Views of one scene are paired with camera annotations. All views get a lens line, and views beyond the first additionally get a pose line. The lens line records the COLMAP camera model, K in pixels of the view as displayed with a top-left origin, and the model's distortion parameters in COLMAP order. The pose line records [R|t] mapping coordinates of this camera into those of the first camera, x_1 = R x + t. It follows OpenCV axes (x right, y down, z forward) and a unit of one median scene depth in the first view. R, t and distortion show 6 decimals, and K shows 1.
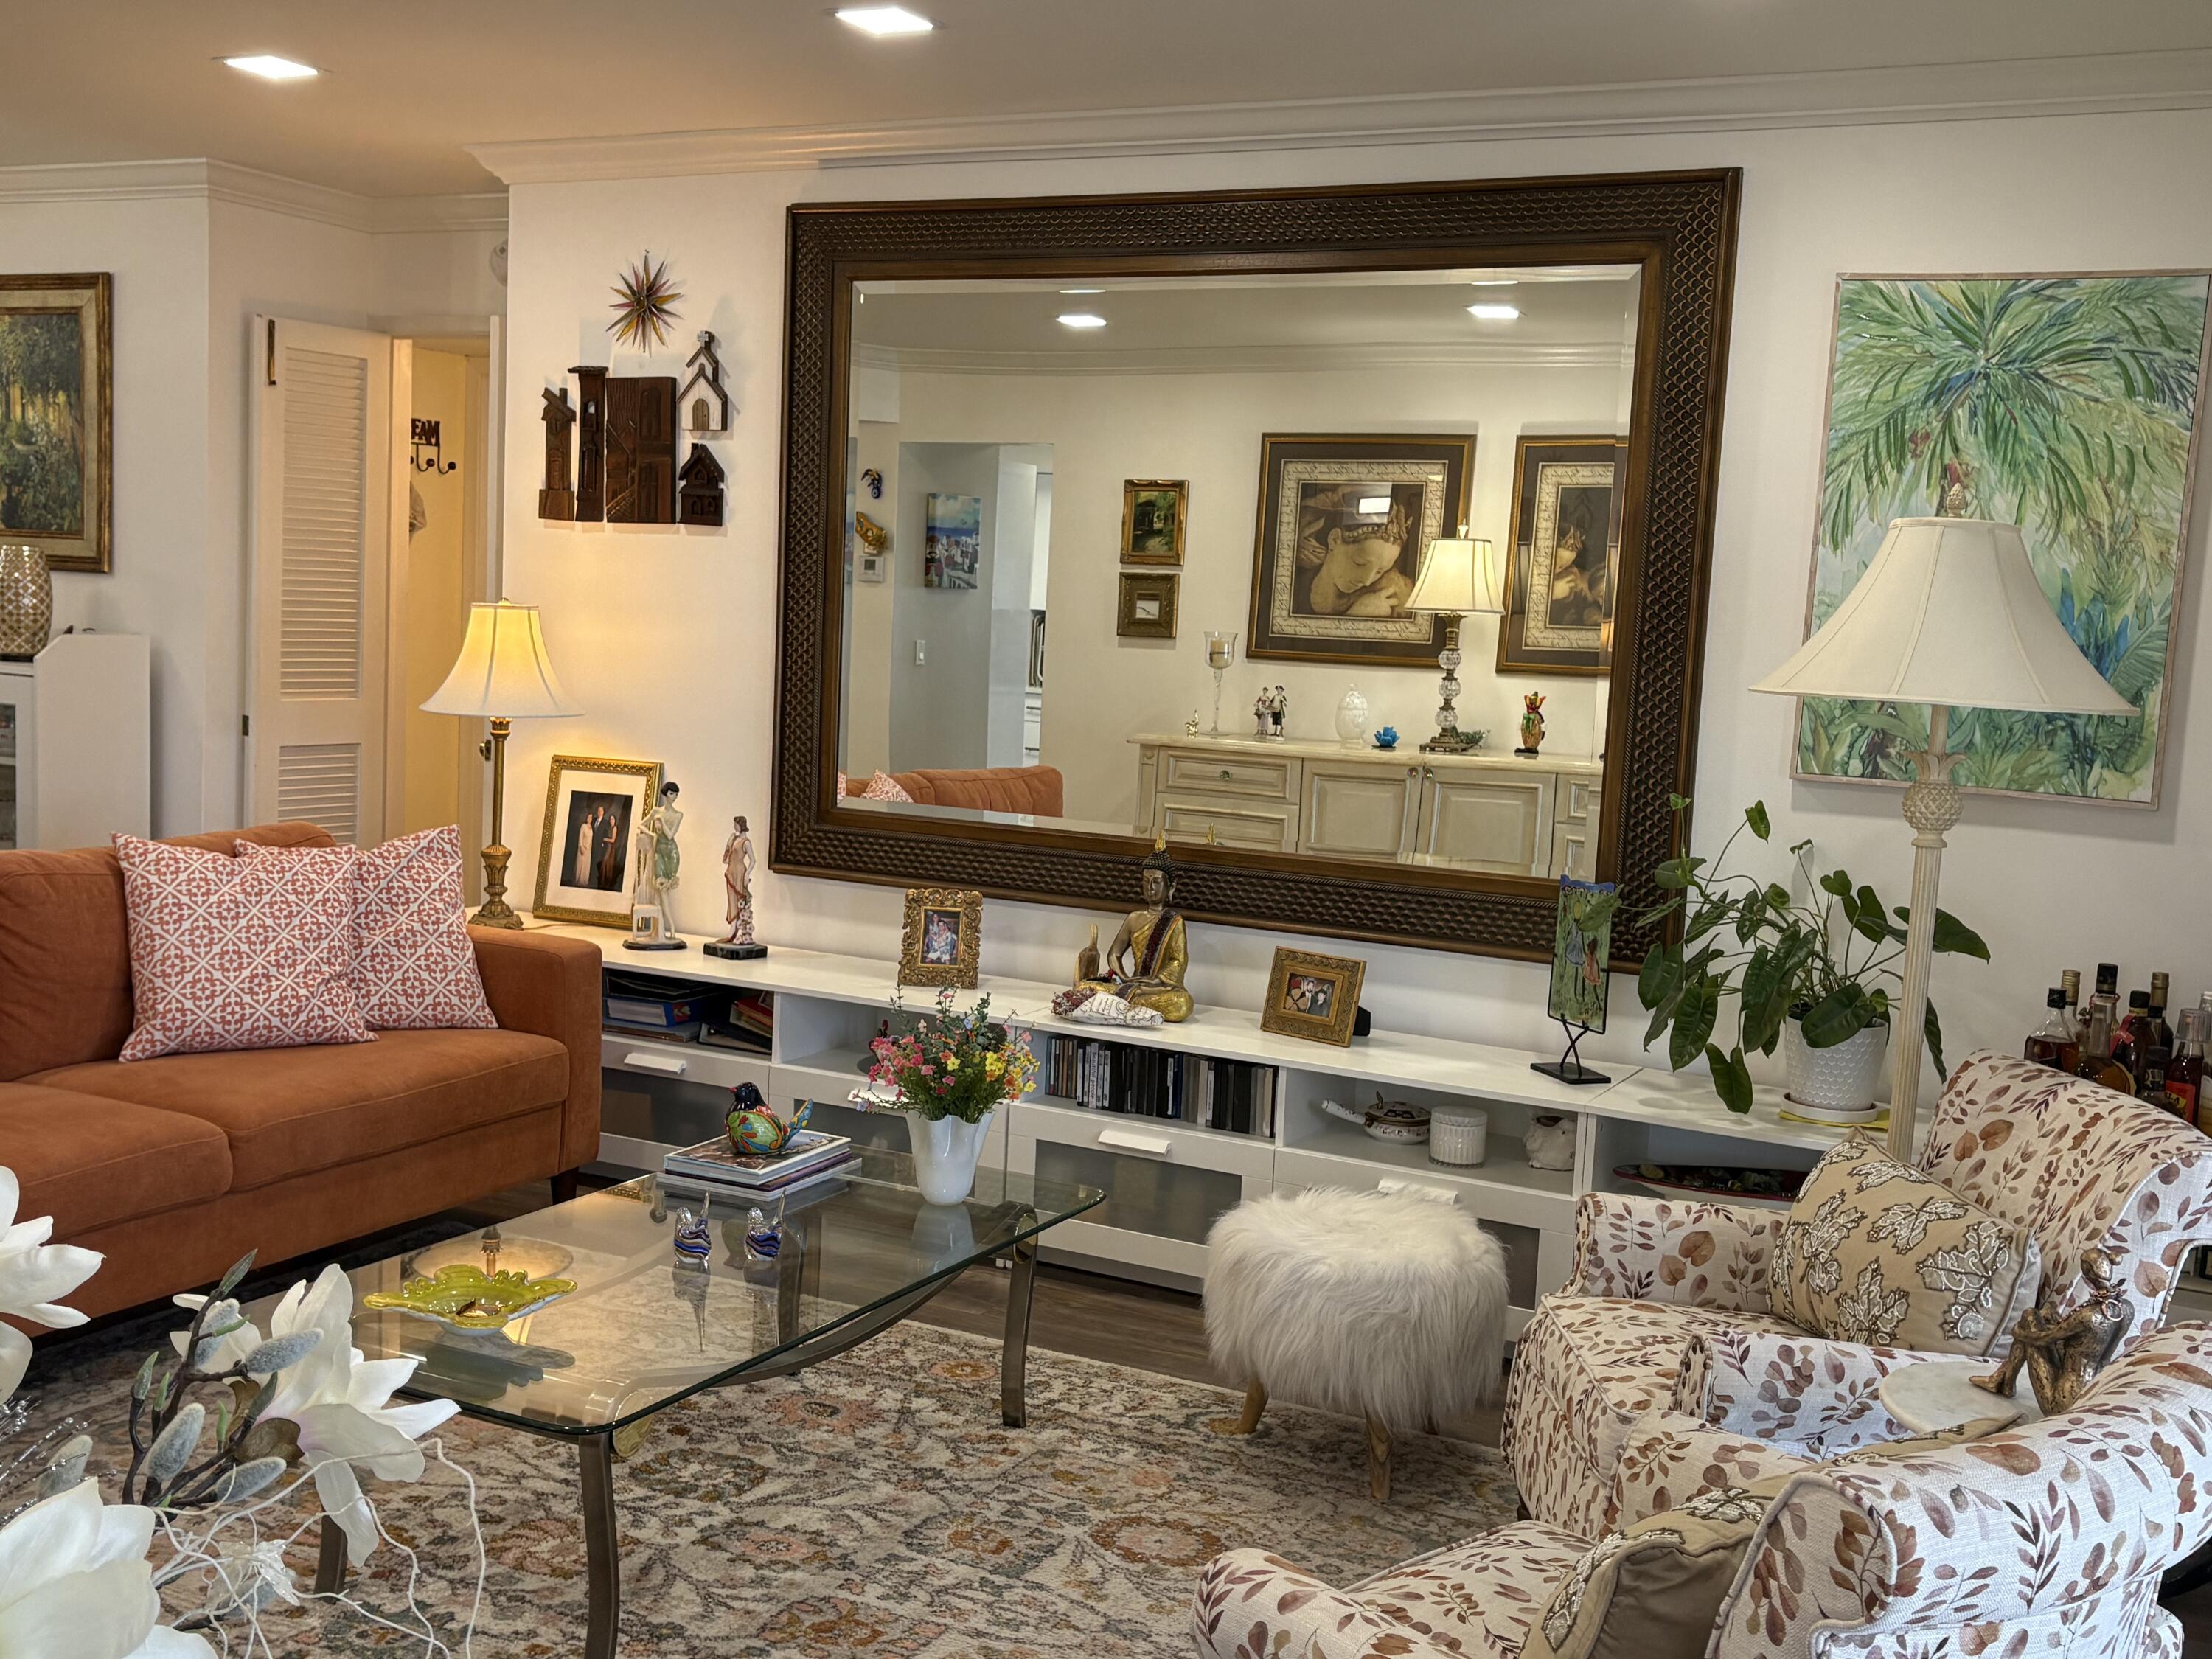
lens RADIAL K [[2268.0, 0, 1096.8], [0, 2268.0, 862.5], [0, 0, 1]] dist [0.149505, -0.452156]
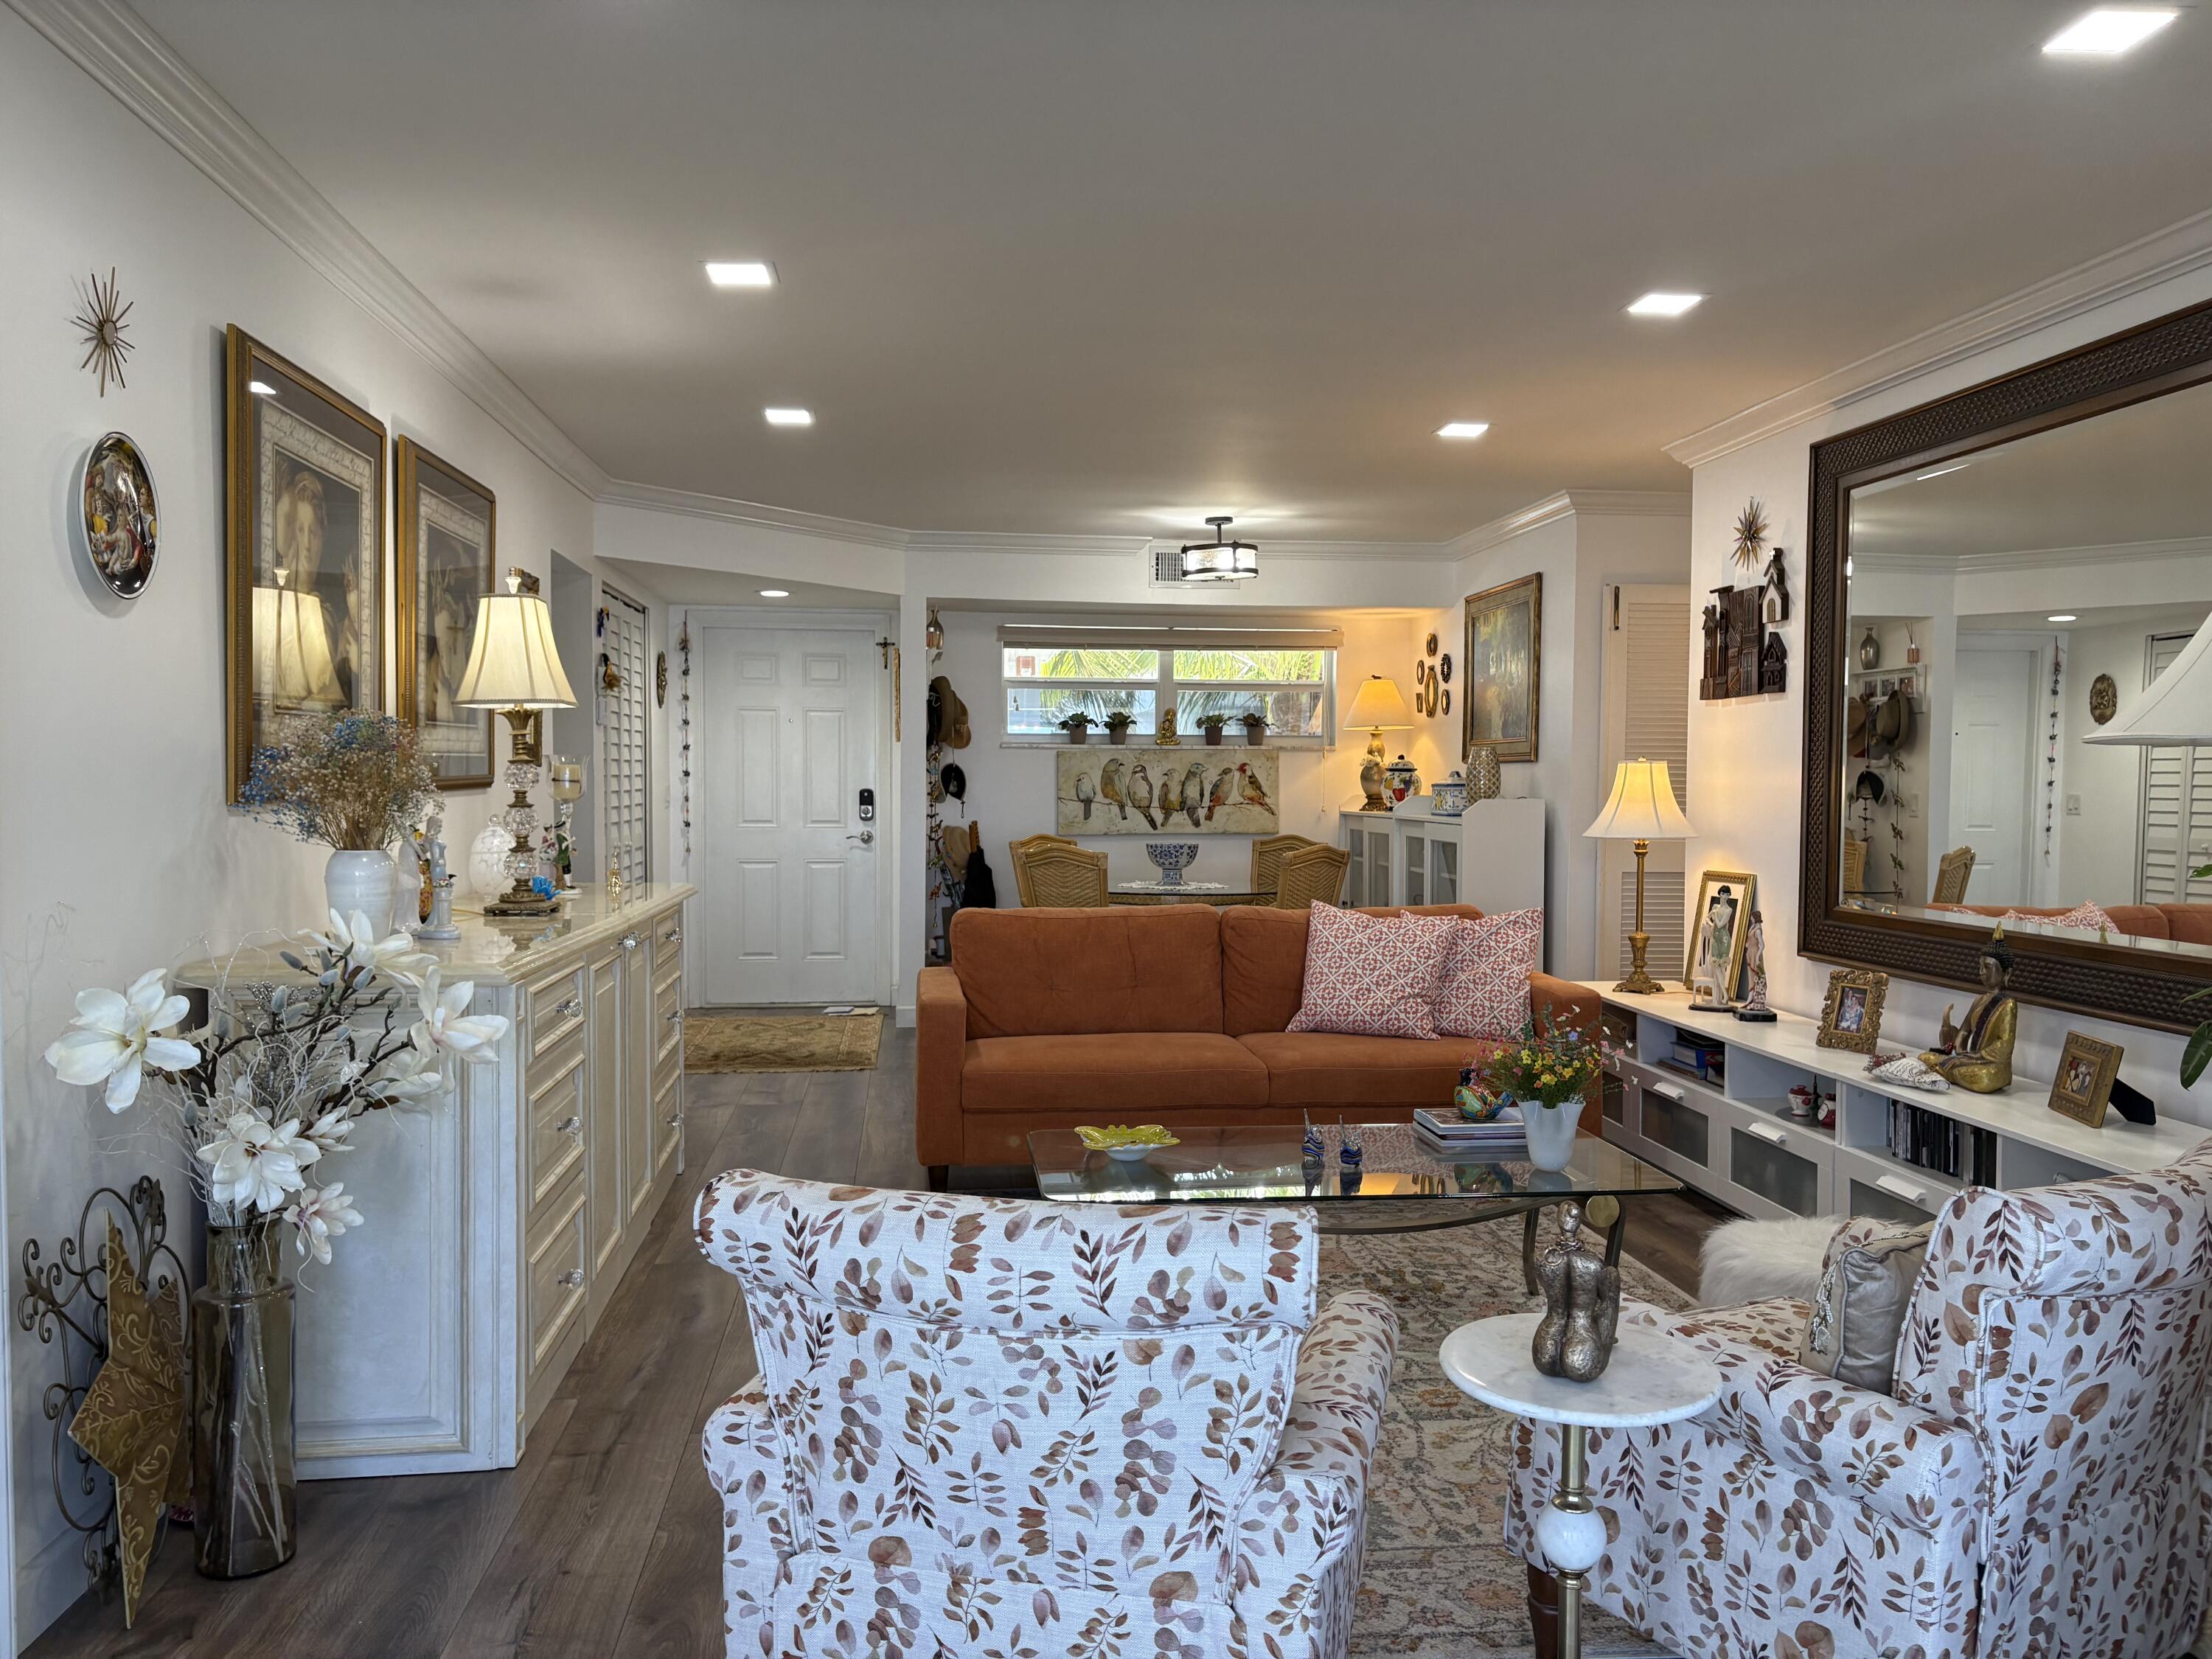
lens RADIAL K [[1662.5, 0, 1106.0], [0, 1662.5, 829.5], [0, 0, 1]] dist [0.141642, -0.141442]
pose [[0.551111, -0.020270, -0.834186, 0.476459], [-0.076190, 0.994306, -0.074497, 0.036118], [0.830946, 0.104613, 0.546429, 0.180160]]
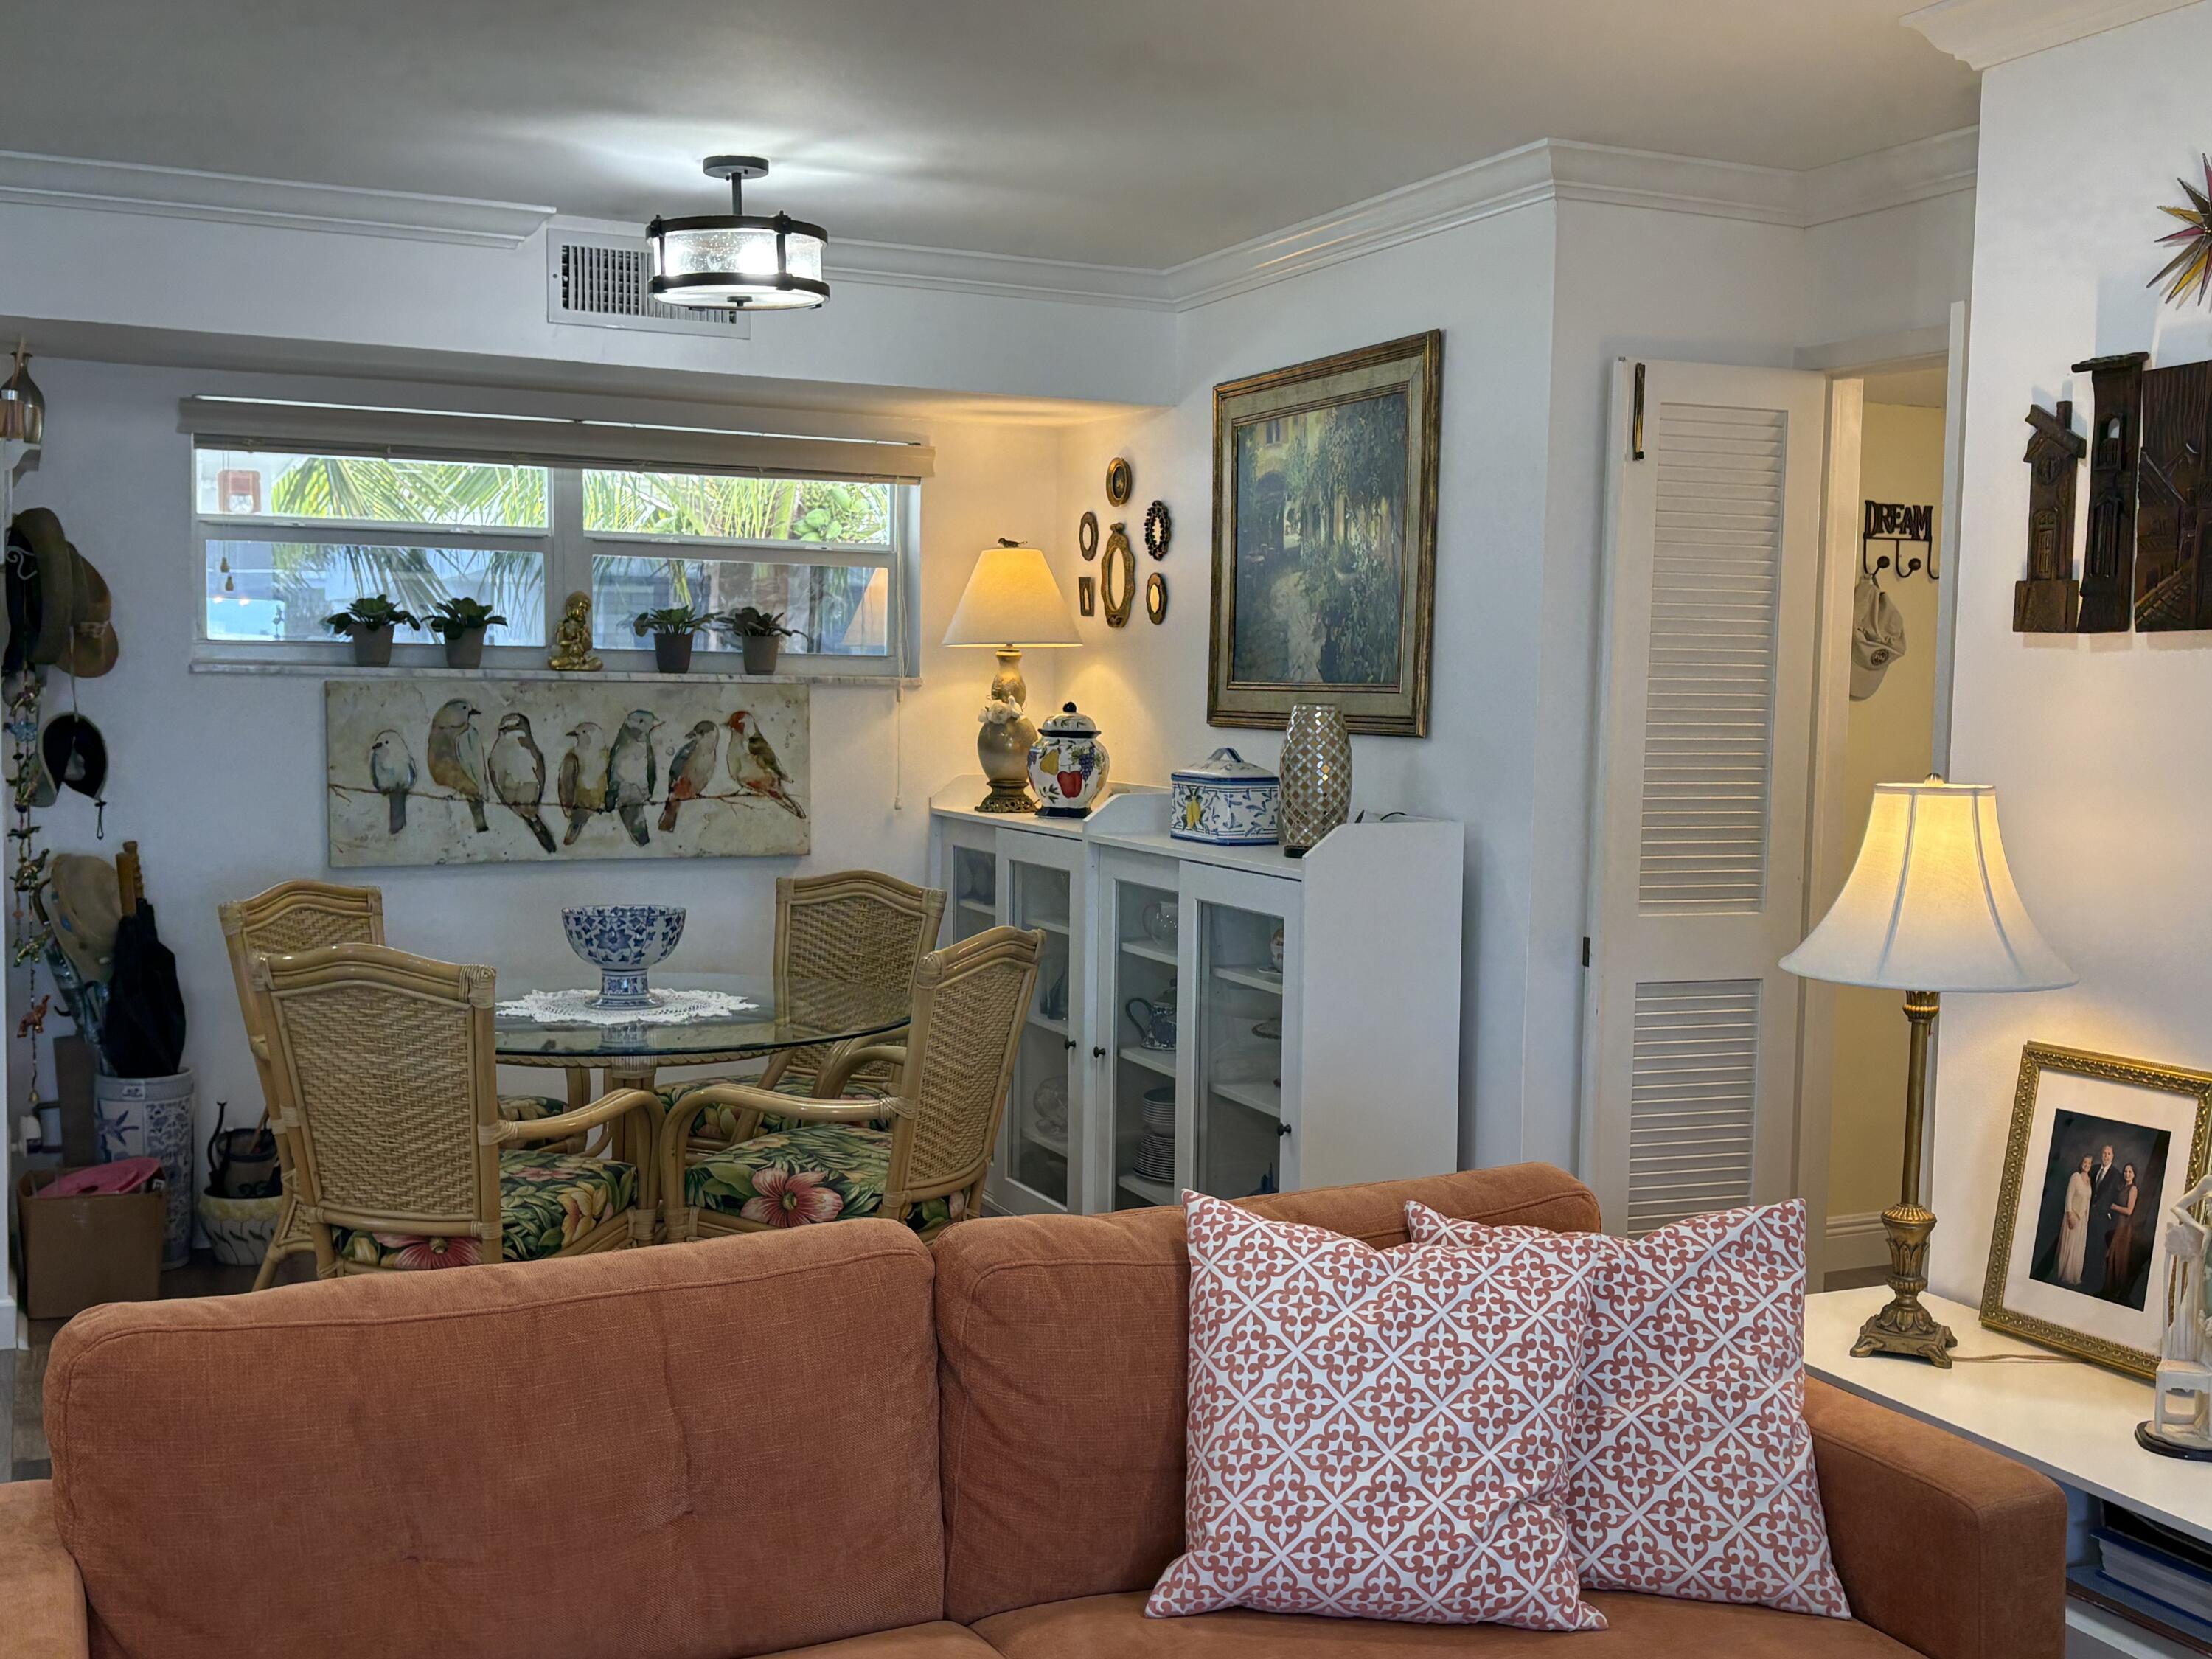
lens RADIAL K [[2268.0, 0, 1096.8], [0, 2268.0, 862.5], [0, 0, 1]] dist [0.149505, -0.452156]
pose [[0.784037, 0.015446, -0.620522, -0.077513], [-0.052520, 0.997756, -0.041523, -0.066429], [0.618489, 0.065145, 0.783089, 0.481156]]
